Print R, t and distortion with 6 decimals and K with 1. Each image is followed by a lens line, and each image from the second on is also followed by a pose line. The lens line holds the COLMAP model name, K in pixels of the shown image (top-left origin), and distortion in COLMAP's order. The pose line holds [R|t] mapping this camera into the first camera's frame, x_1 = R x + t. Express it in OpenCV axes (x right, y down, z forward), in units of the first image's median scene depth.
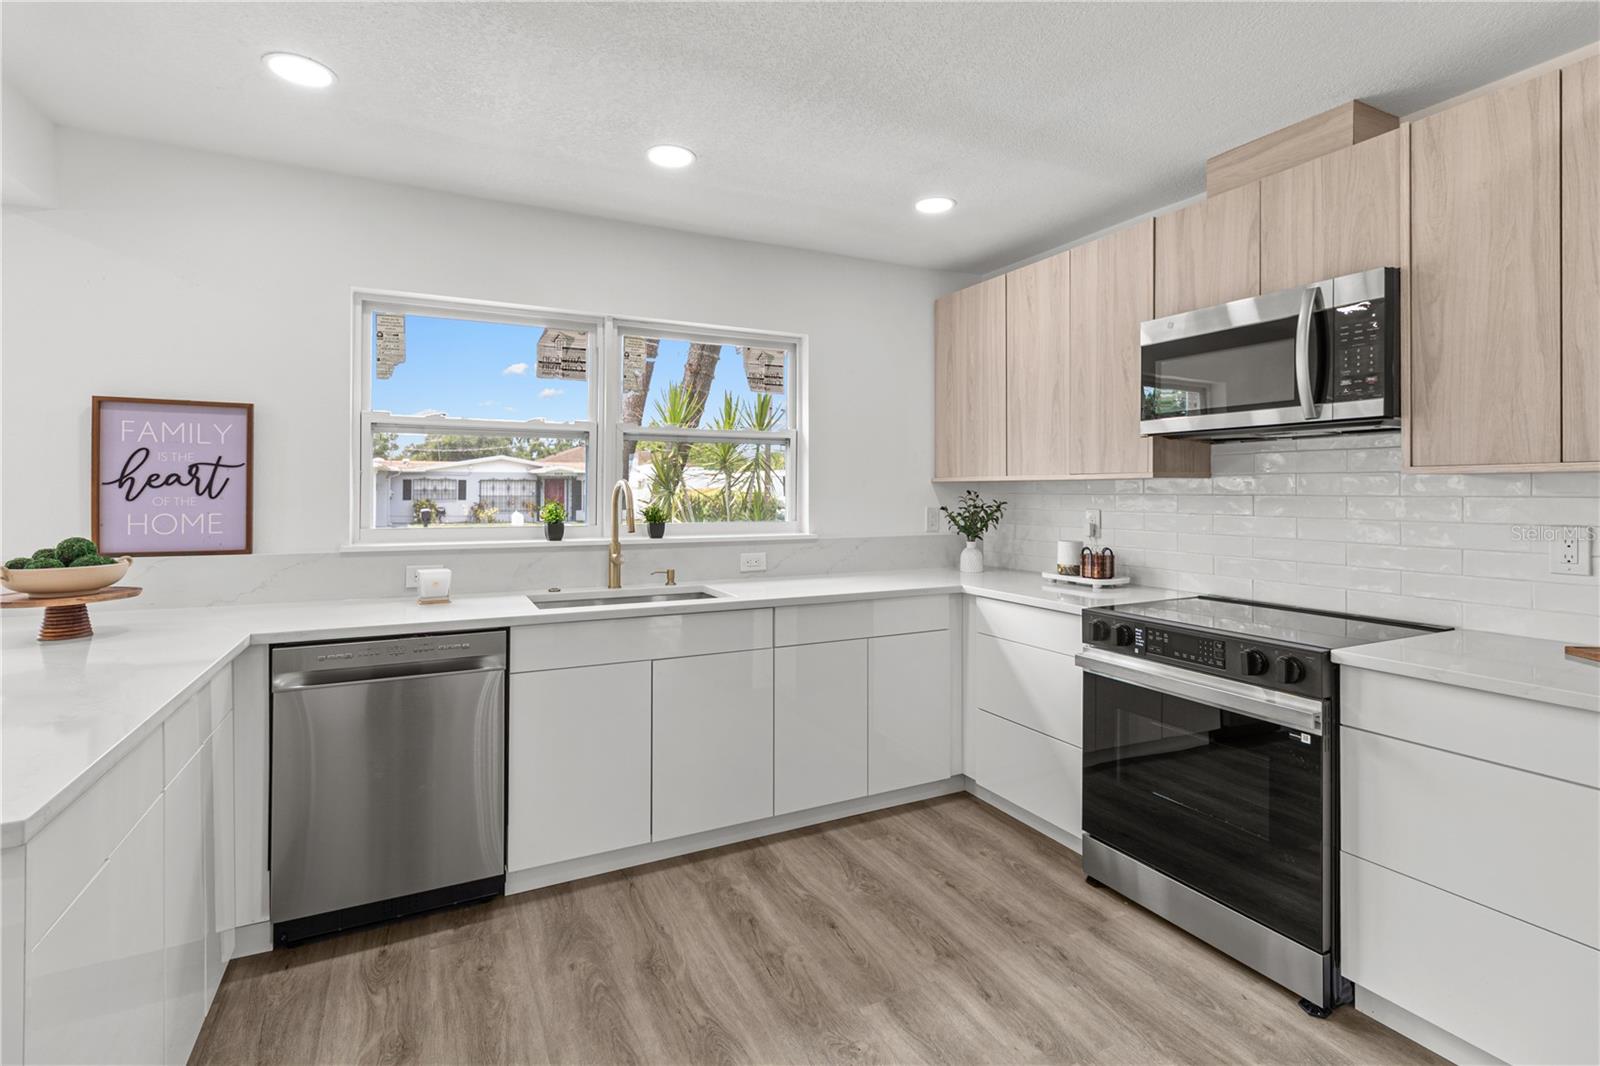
lens RADIAL K [[762.4, 0, 801.6], [0, 762.4, 502.8], [0, 0, 1]] dist [0.001947, 0.001082]
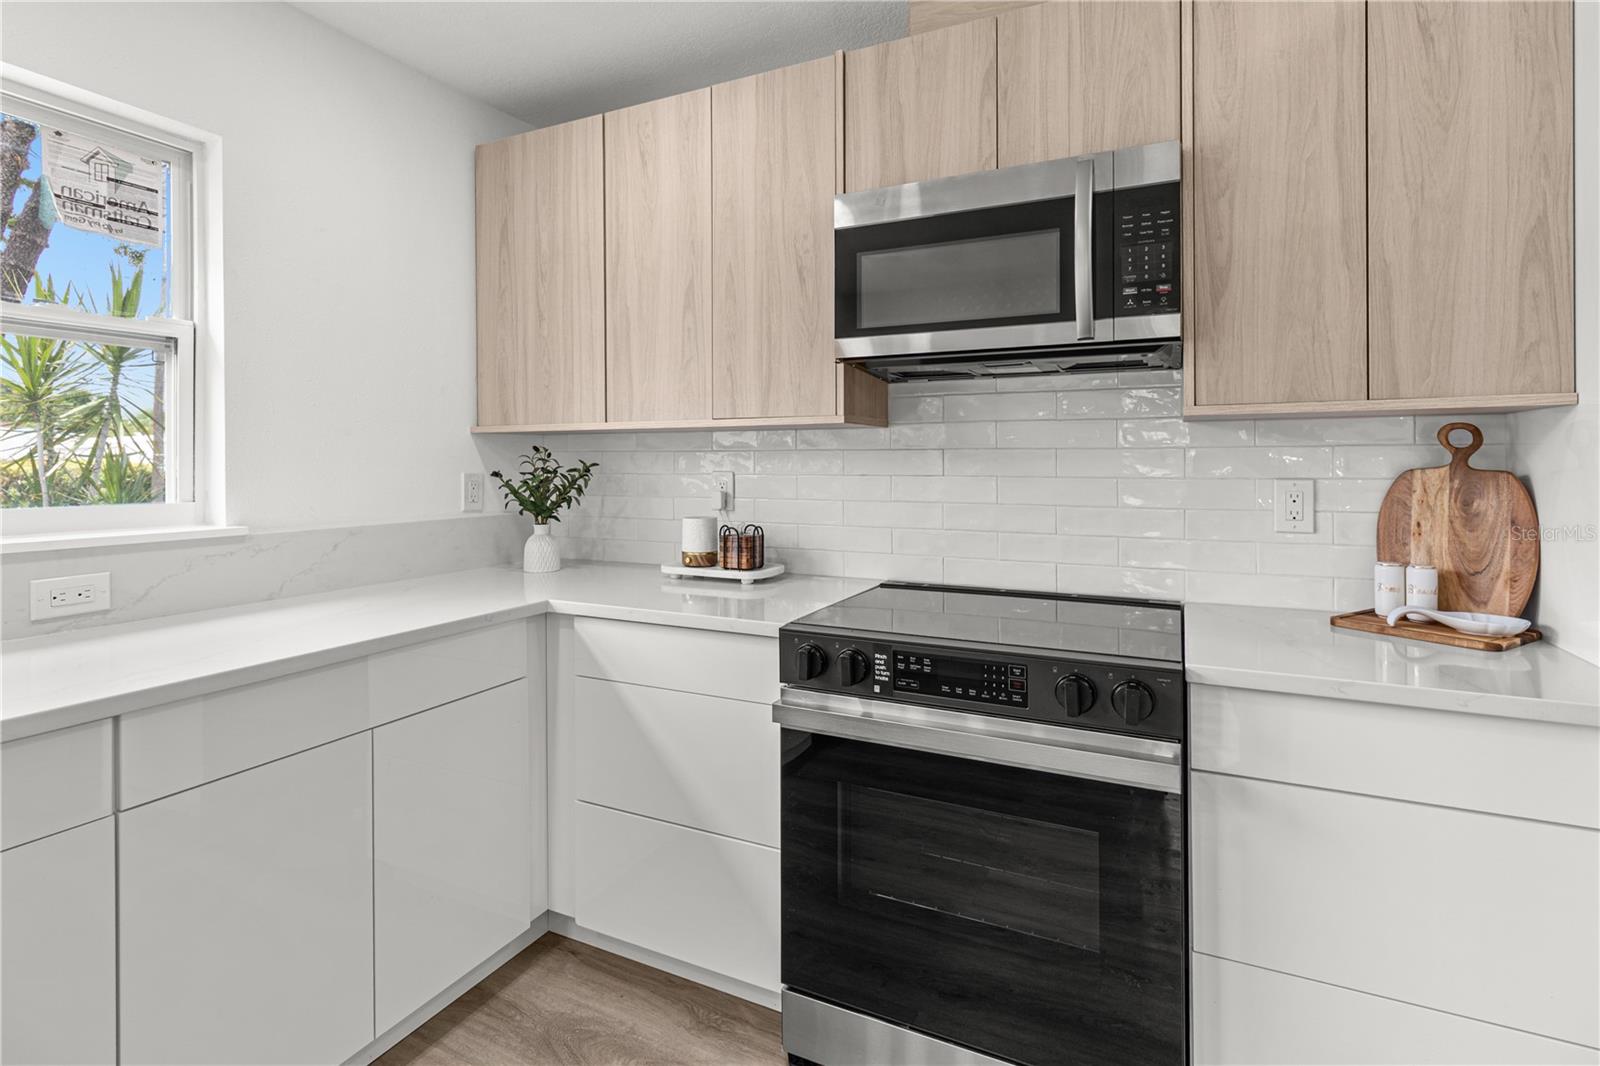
lens RADIAL K [[755.6, 0, 807.7], [0, 755.6, 466.5], [0, 0, 1]] dist [0.001000, 0.000456]
pose [[0.789830, -0.005338, 0.613303, 0.007738], [0.012000, 0.999905, -0.006751, 0.009973], [-0.613209, 0.012692, 0.789819, 0.415072]]
